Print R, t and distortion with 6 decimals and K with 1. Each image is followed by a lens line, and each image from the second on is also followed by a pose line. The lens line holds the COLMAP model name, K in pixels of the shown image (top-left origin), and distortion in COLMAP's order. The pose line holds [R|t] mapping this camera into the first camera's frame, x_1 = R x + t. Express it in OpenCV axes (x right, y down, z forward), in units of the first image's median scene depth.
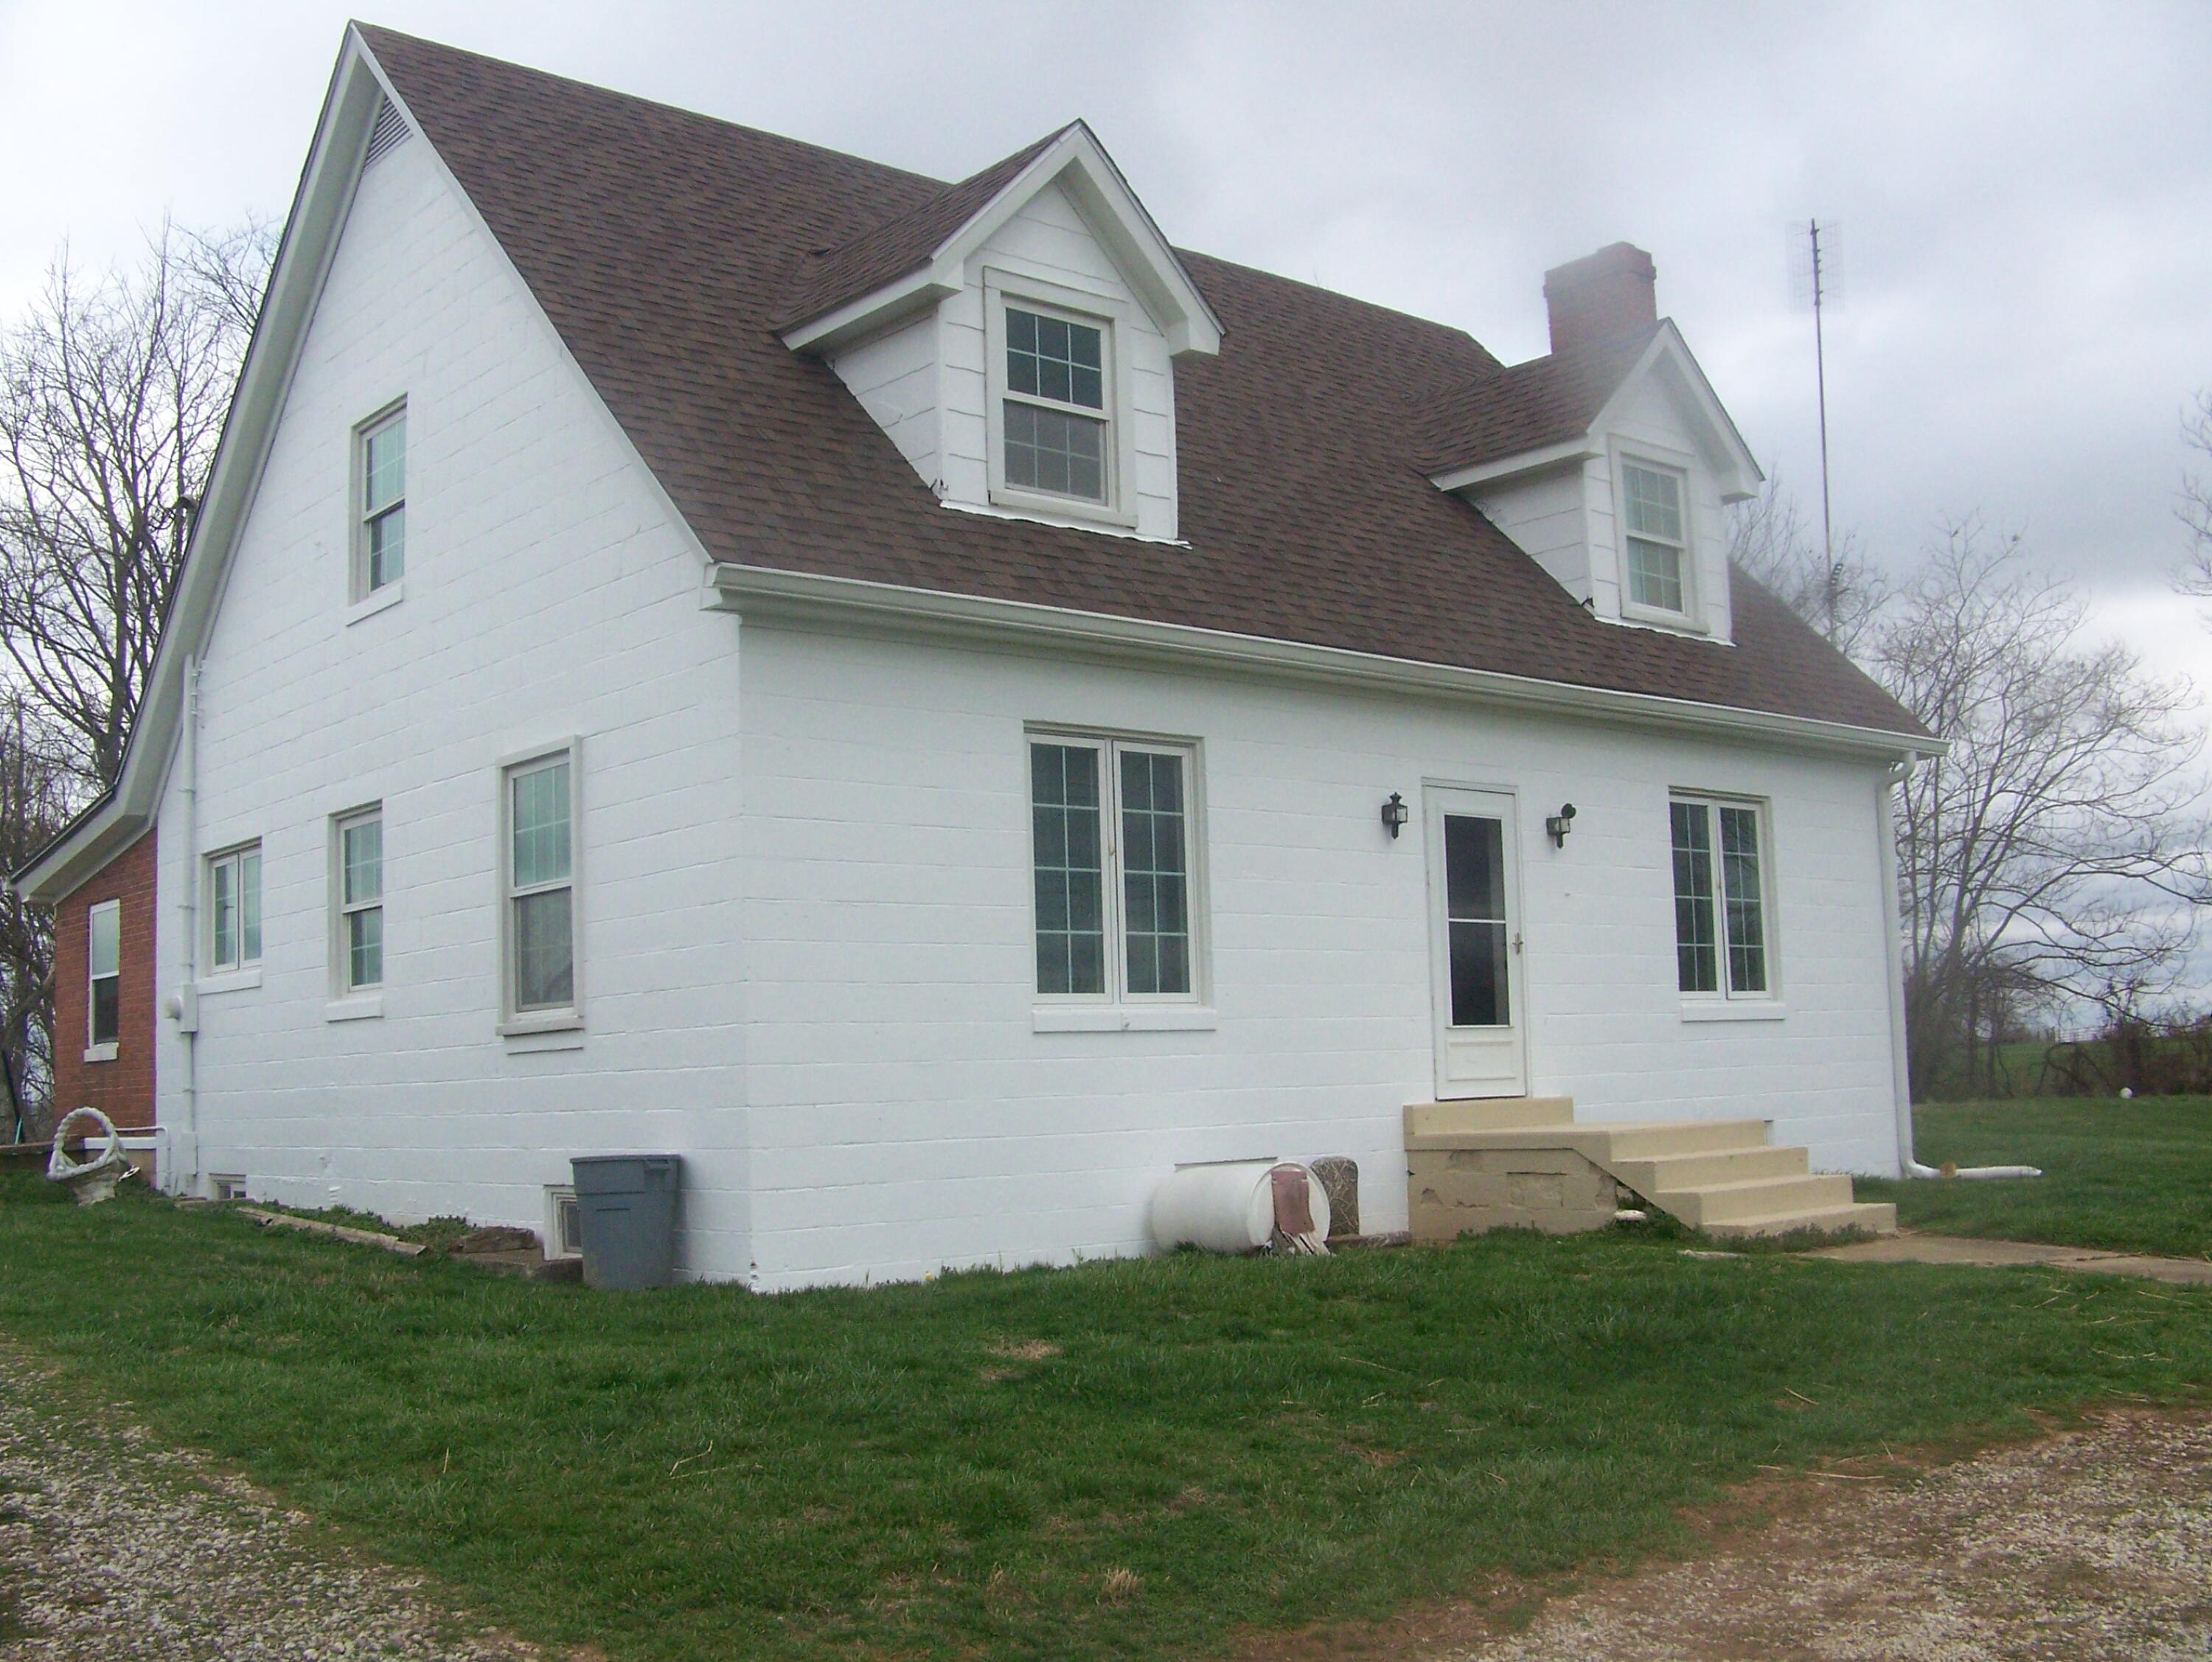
lens RADIAL K [[2323.5, 0, 1106.0], [0, 2323.5, 831.0], [0, 0, 1]] dist [-0.250513, 0.308011]
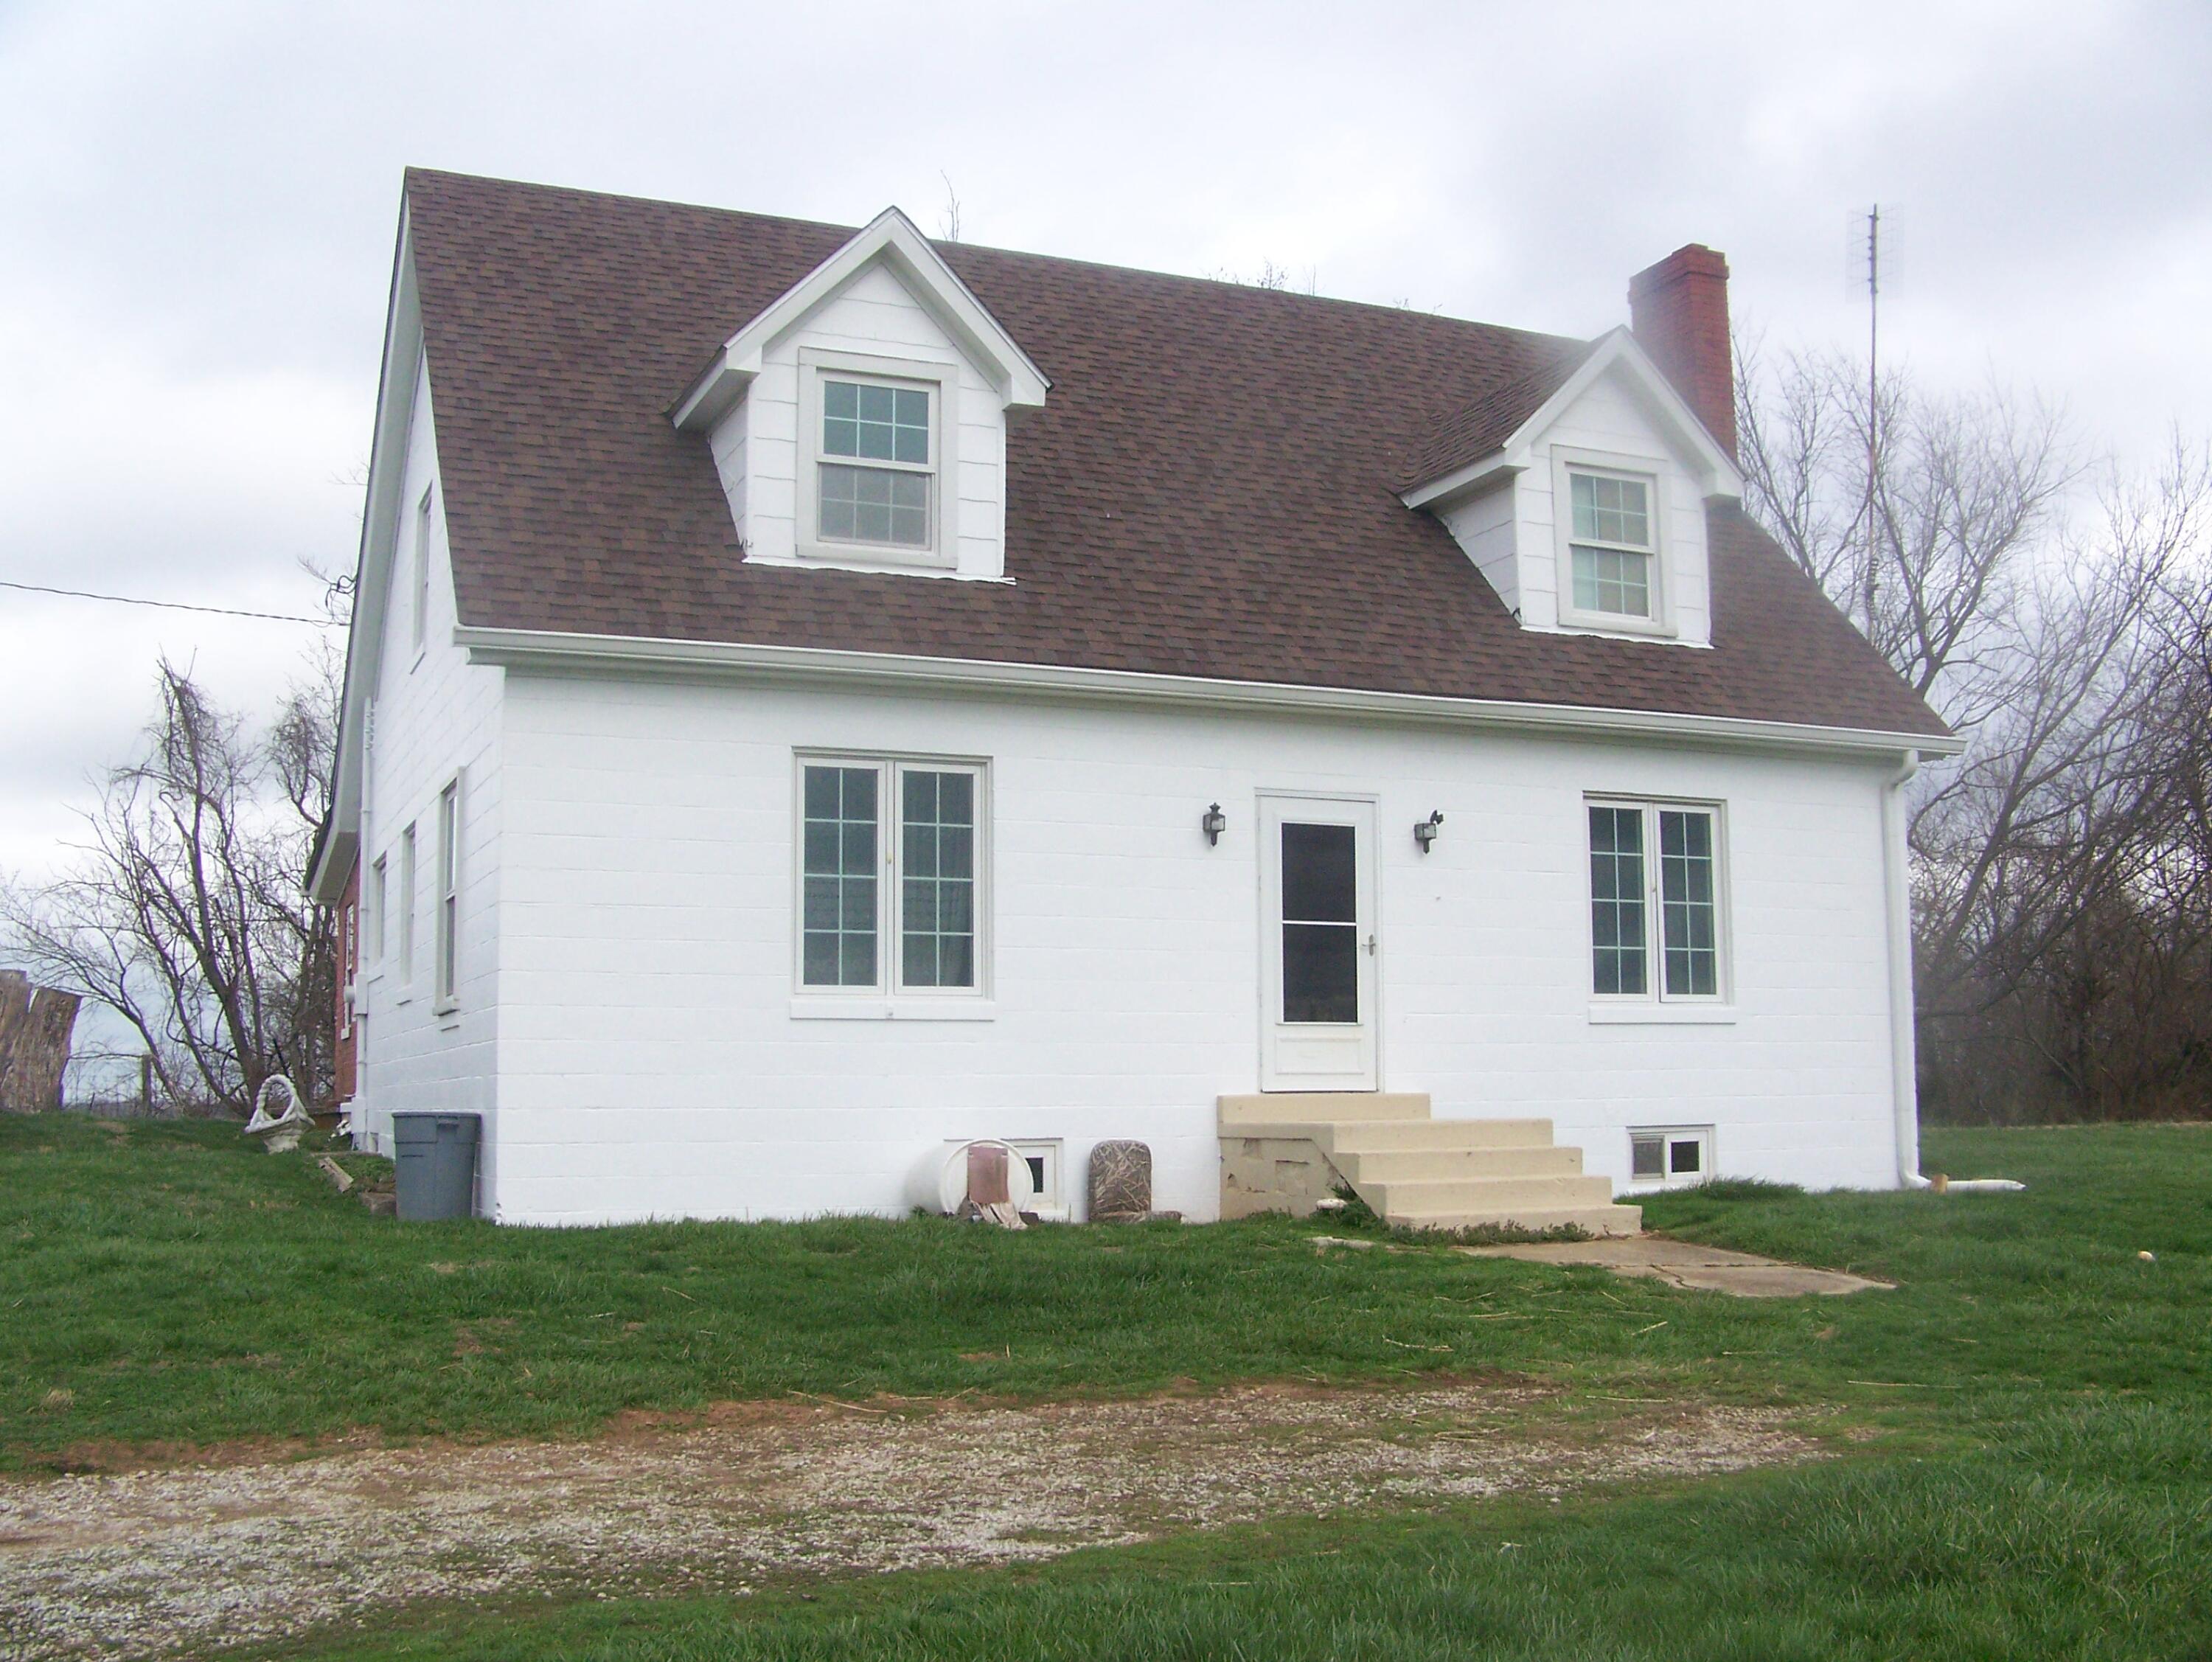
lens RADIAL K [[2323.5, 0, 1106.0], [0, 2323.5, 831.0], [0, 0, 1]] dist [-0.250513, 0.308011]
pose [[0.954910, -0.009106, -0.296757, 0.408080], [0.008807, 0.999958, -0.002345, -0.001636], [0.296766, -0.000374, 0.954950, -0.040798]]
